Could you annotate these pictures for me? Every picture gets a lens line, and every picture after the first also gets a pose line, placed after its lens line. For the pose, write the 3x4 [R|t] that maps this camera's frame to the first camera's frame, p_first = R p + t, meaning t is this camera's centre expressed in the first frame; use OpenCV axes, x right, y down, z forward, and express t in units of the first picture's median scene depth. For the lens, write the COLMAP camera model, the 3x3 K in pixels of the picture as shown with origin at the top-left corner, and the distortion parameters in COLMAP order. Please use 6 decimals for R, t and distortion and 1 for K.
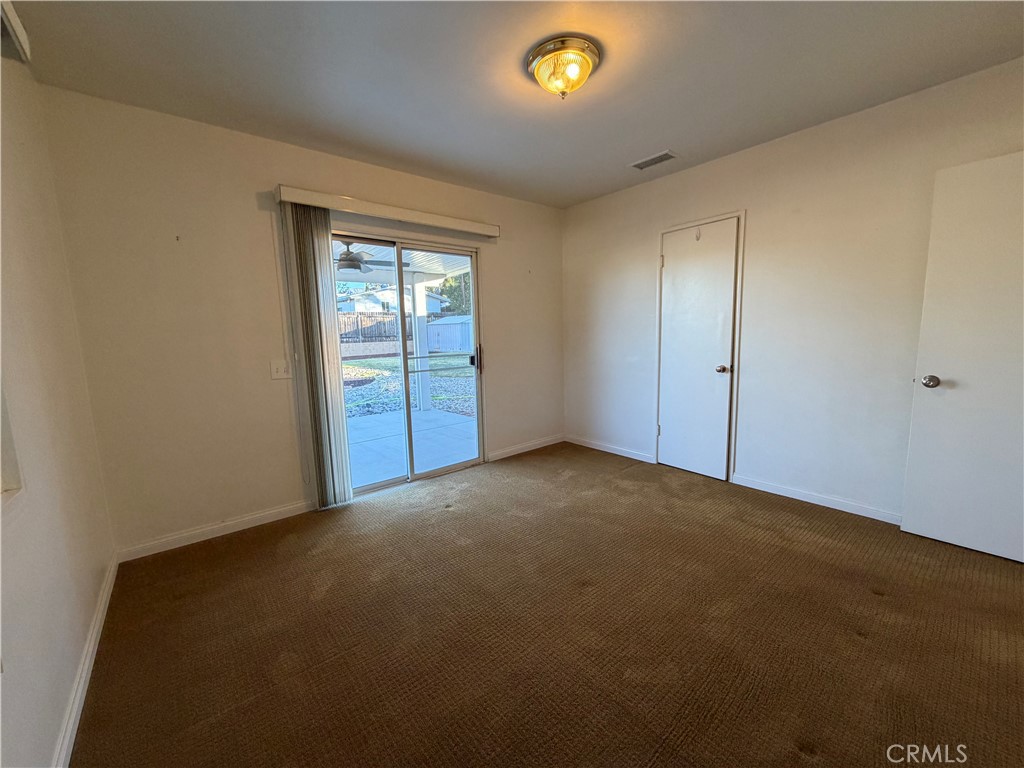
lens RADIAL K [[407.8, 0, 509.8], [0, 407.8, 386.3], [0, 0, 1]] dist [-0.000296, 0.000186]
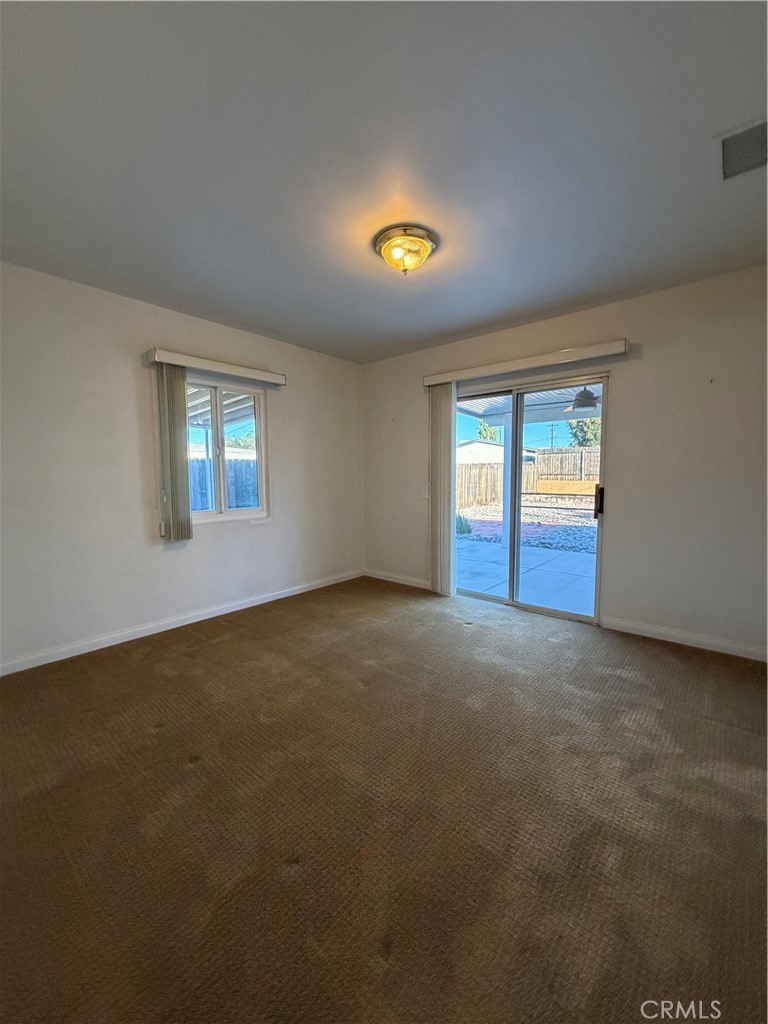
lens RADIAL K [[407.8, 0, 382.4], [0, 407.8, 509.3], [0, 0, 1]] dist [-0.000296, 0.000186]
pose [[0.162184, 0.107687, -0.980867, 0.780900], [-0.128464, 0.987872, 0.087215, -0.076154], [0.978363, 0.111862, 0.174051, 0.469567]]
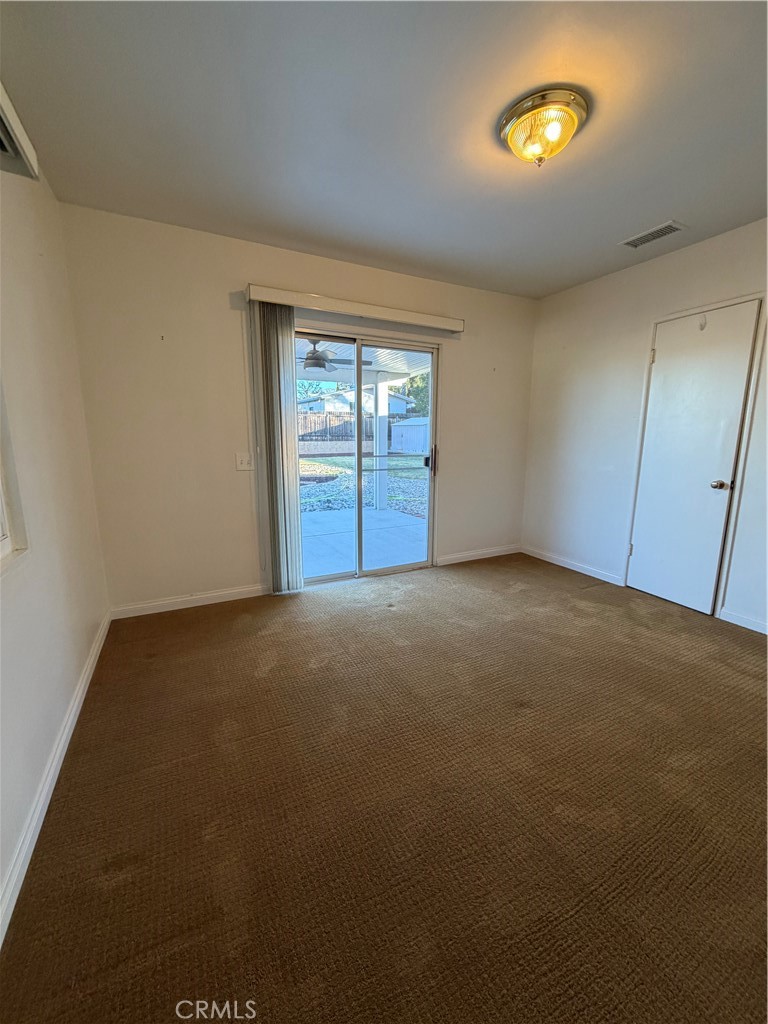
lens RADIAL K [[407.8, 0, 382.4], [0, 407.8, 509.3], [0, 0, 1]] dist [-0.000296, 0.000186]
pose [[0.974785, 0.069600, -0.212014, 0.022312], [-0.058971, 0.996685, 0.056056, 0.002107], [0.215212, -0.042140, 0.975658, 0.021807]]
